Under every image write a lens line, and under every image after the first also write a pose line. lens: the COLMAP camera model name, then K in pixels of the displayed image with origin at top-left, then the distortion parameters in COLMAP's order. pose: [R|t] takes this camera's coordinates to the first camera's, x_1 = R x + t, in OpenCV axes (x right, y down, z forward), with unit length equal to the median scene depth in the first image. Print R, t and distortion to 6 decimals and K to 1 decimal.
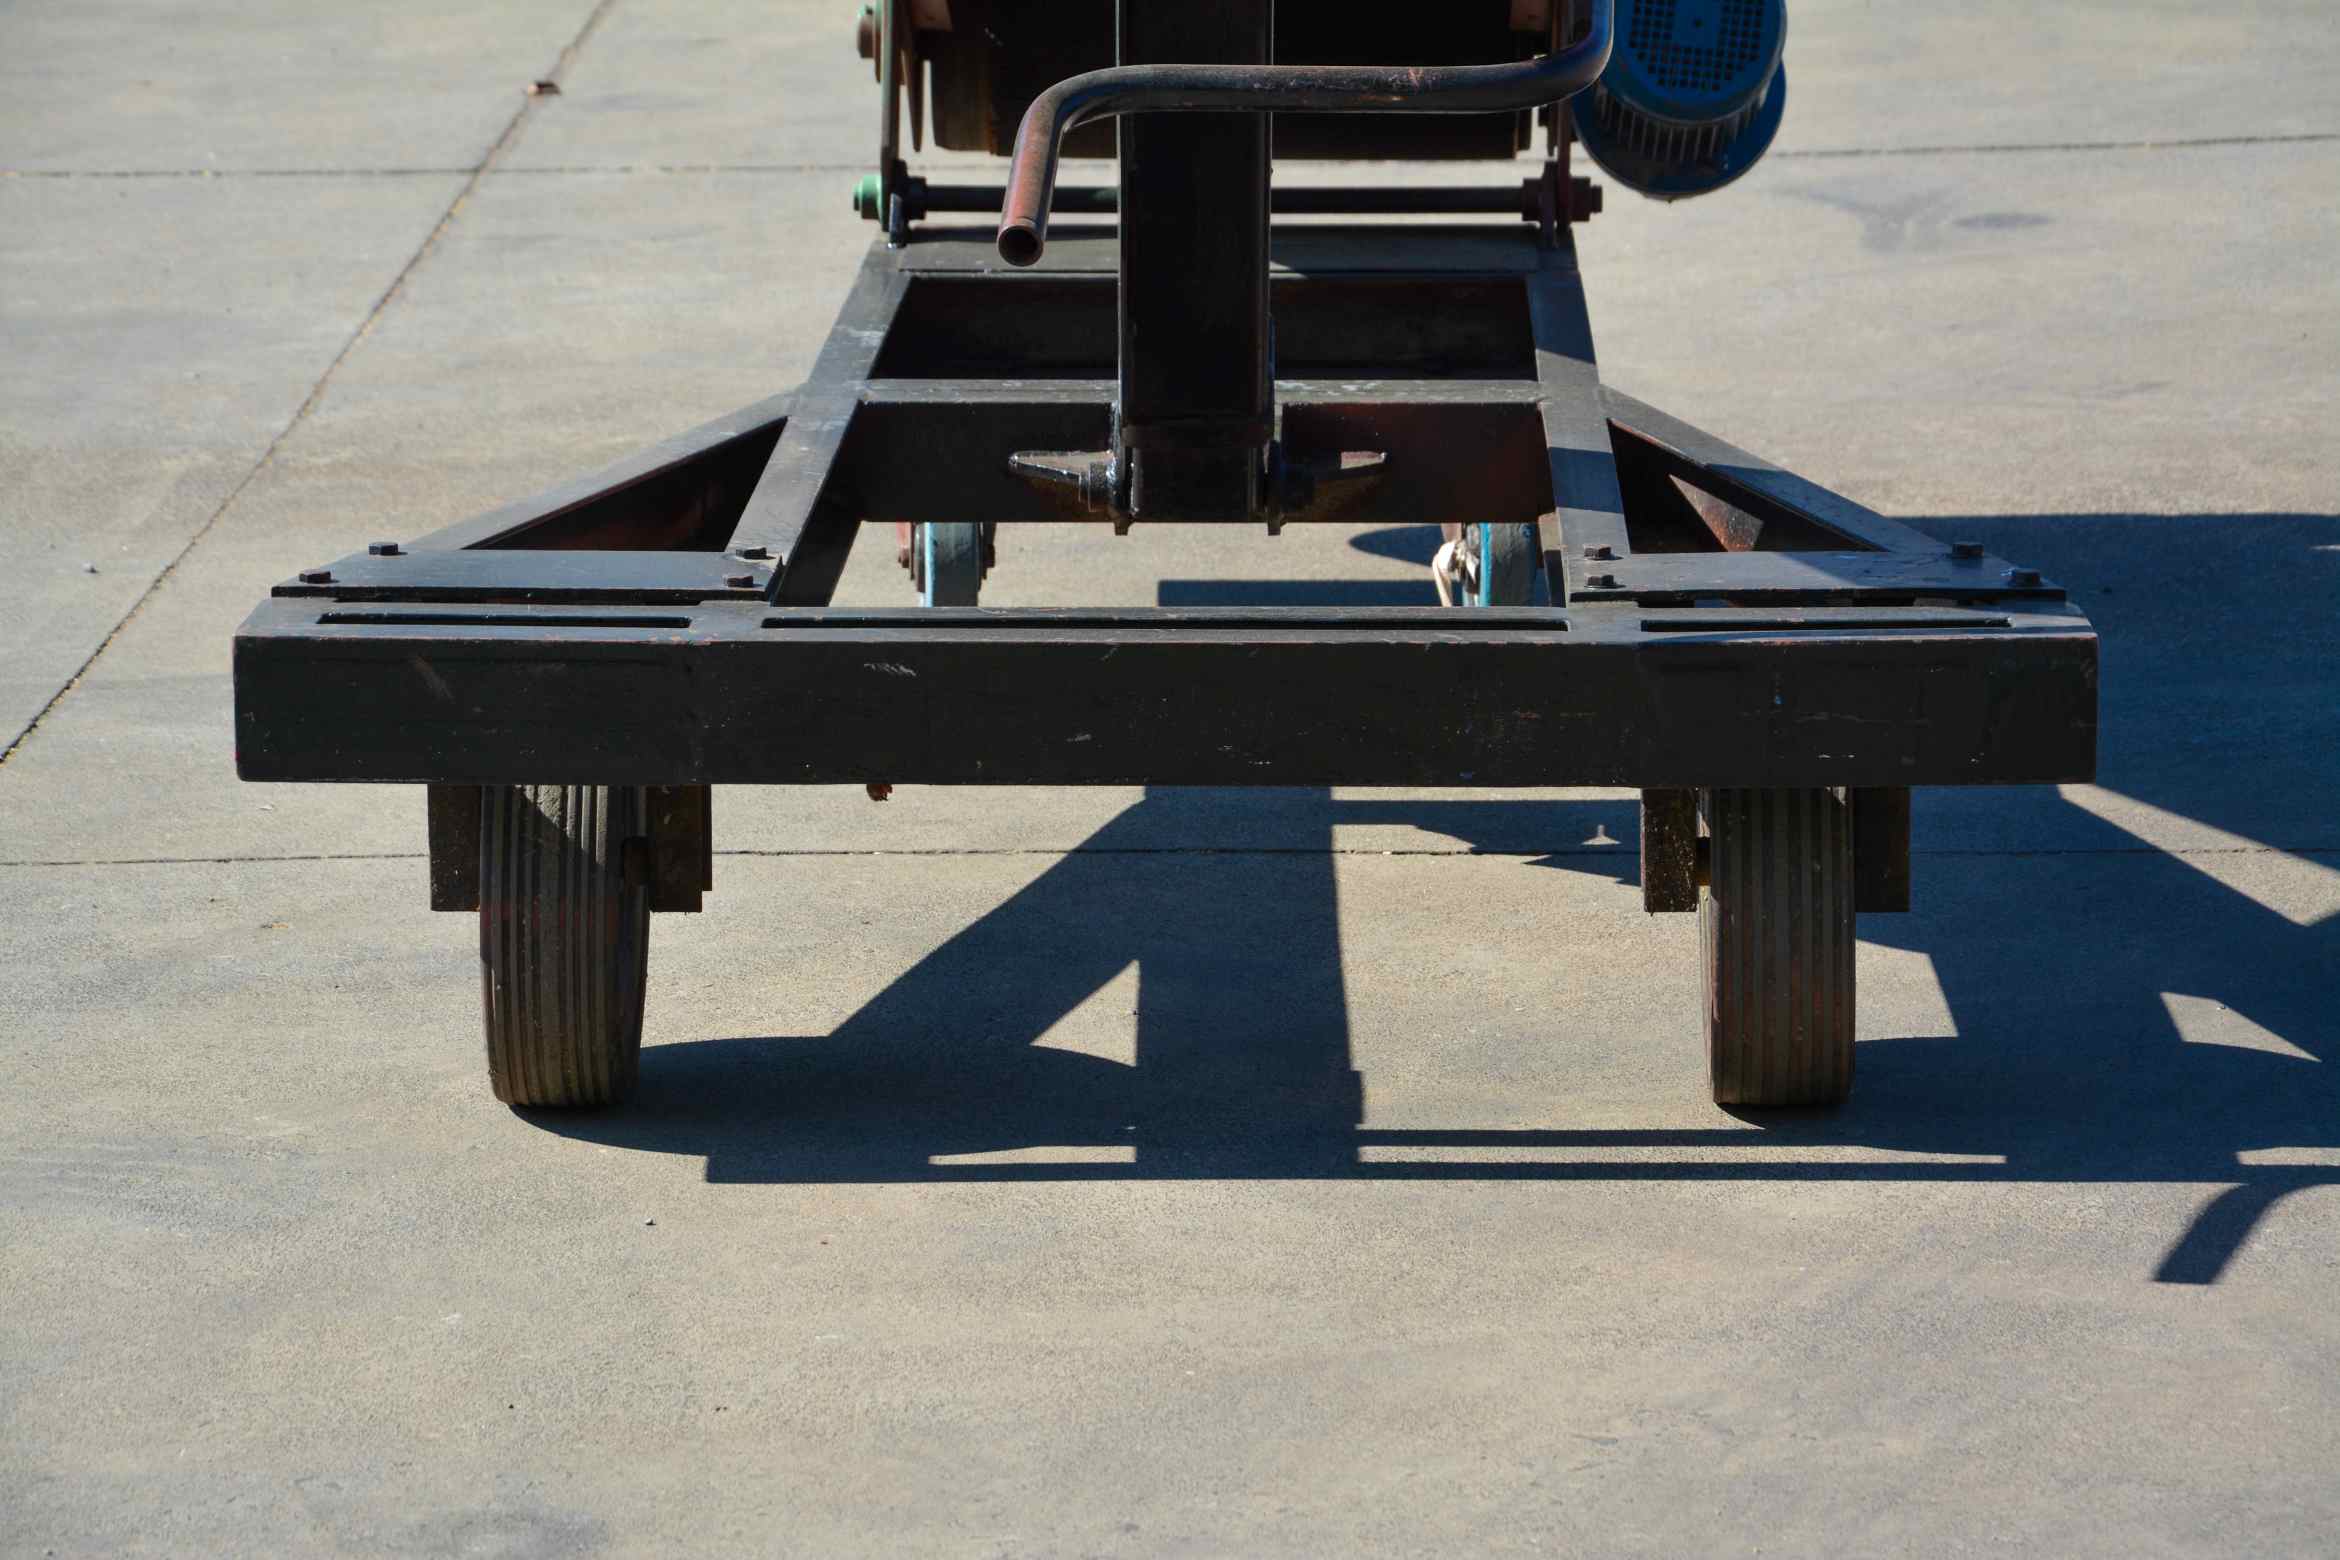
lens RADIAL K [[8594.7, 0, 1157.4], [0, 8594.7, 803.2], [0, 0, 1]] dist [1.112904, 0.000000]
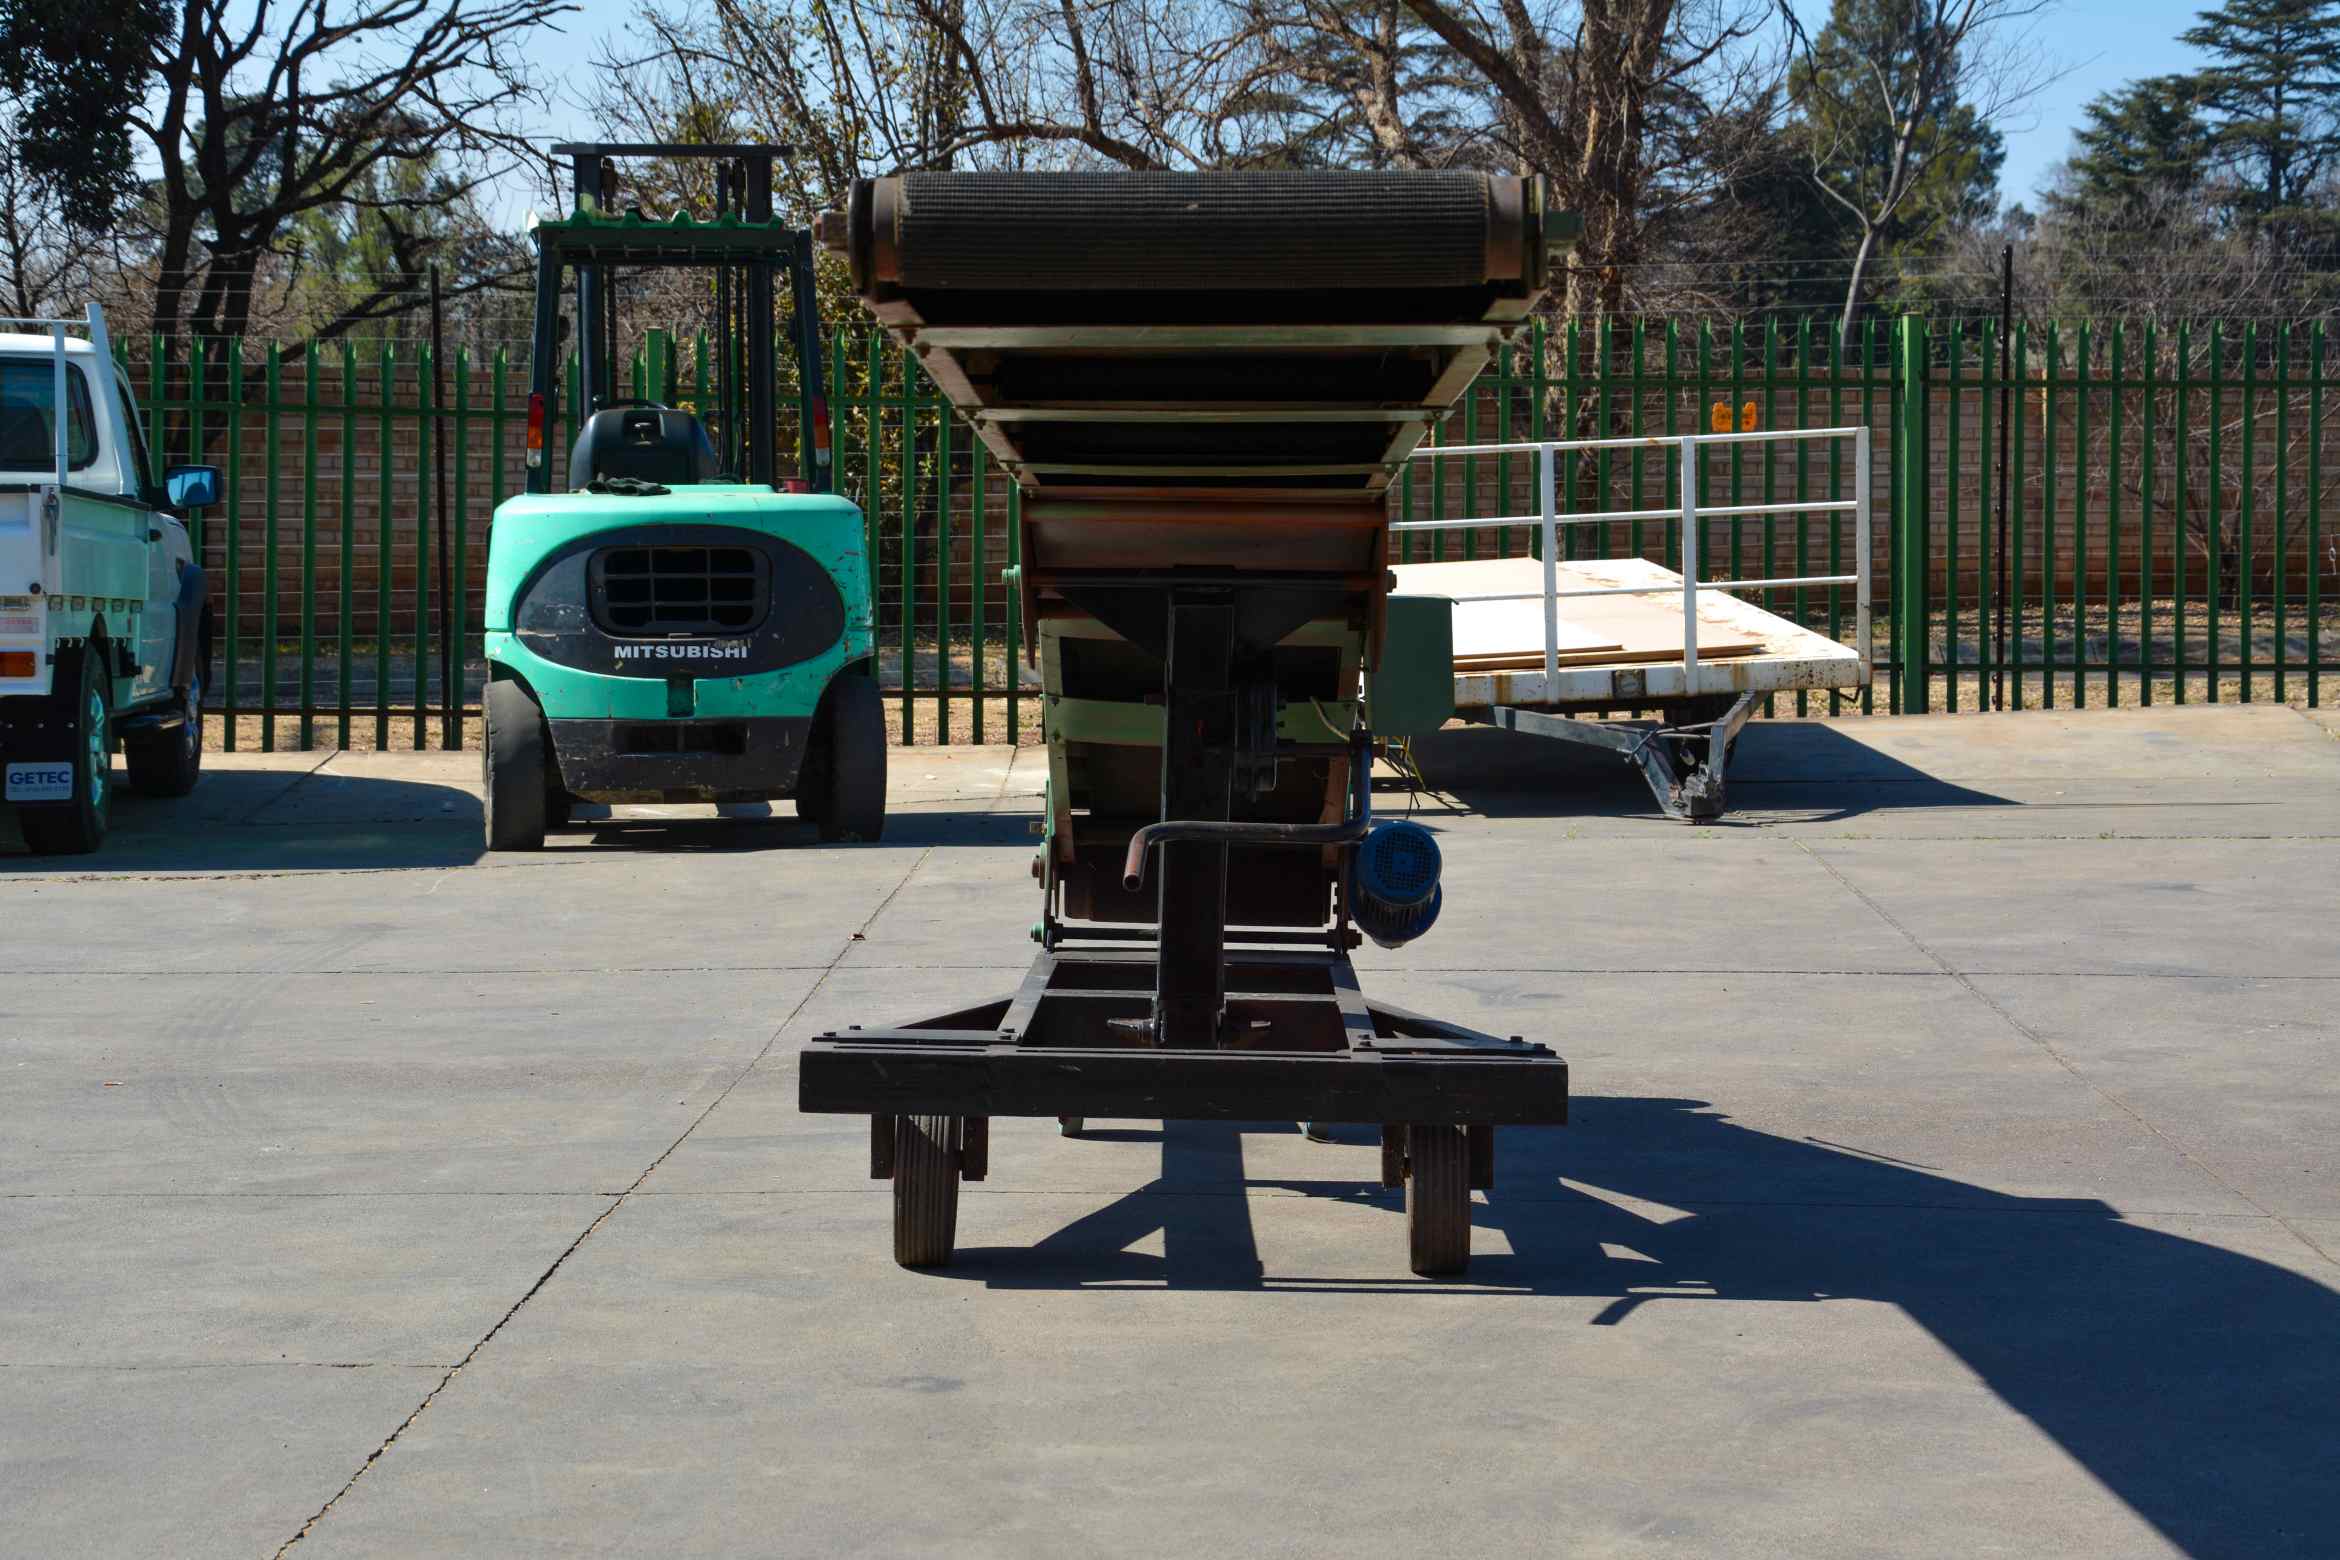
lens RADIAL K [[4807.1, 0, 1209.0], [0, 4807.1, 711.7], [0, 0, 1]] dist [0.416438, 0.000000]
pose [[0.999583, 0.018895, 0.021828, -0.022190], [-0.015190, 0.987175, -0.158920, 0.093317], [-0.024551, 0.158522, 0.987050, -0.321539]]
